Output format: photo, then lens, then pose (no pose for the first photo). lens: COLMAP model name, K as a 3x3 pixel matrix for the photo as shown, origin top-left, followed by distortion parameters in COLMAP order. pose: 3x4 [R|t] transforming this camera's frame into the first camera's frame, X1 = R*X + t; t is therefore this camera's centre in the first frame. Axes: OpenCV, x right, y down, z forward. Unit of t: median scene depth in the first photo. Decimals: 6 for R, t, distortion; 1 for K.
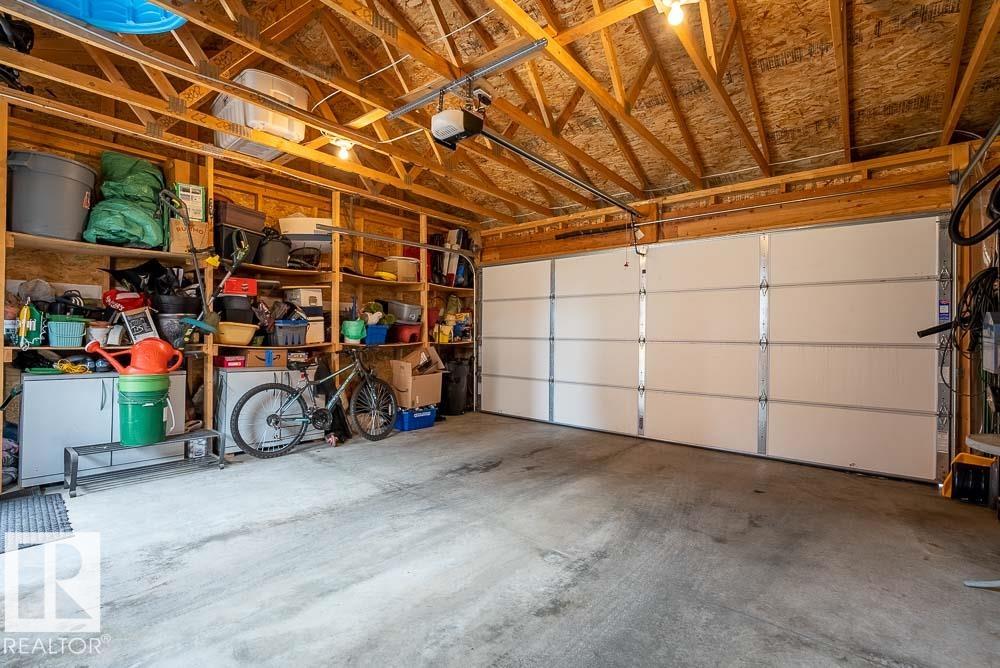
lens RADIAL K [[440.1, 0, 501.5], [0, 440.1, 335.9], [0, 0, 1]] dist [-0.017720, -0.000334]
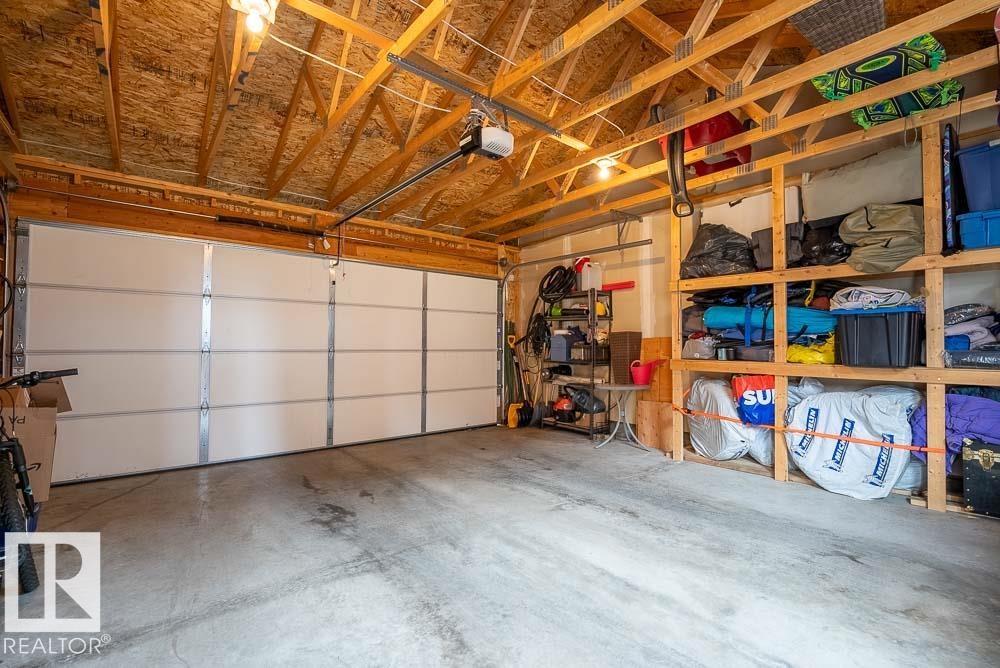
lens RADIAL K [[440.1, 0, 501.5], [0, 440.1, 335.9], [0, 0, 1]] dist [-0.017720, -0.000334]
pose [[0.190718, 0.011202, 0.981581, -0.923419], [0.001092, 0.999932, -0.011623, -0.017815], [-0.981644, 0.003289, 0.190692, 0.660284]]
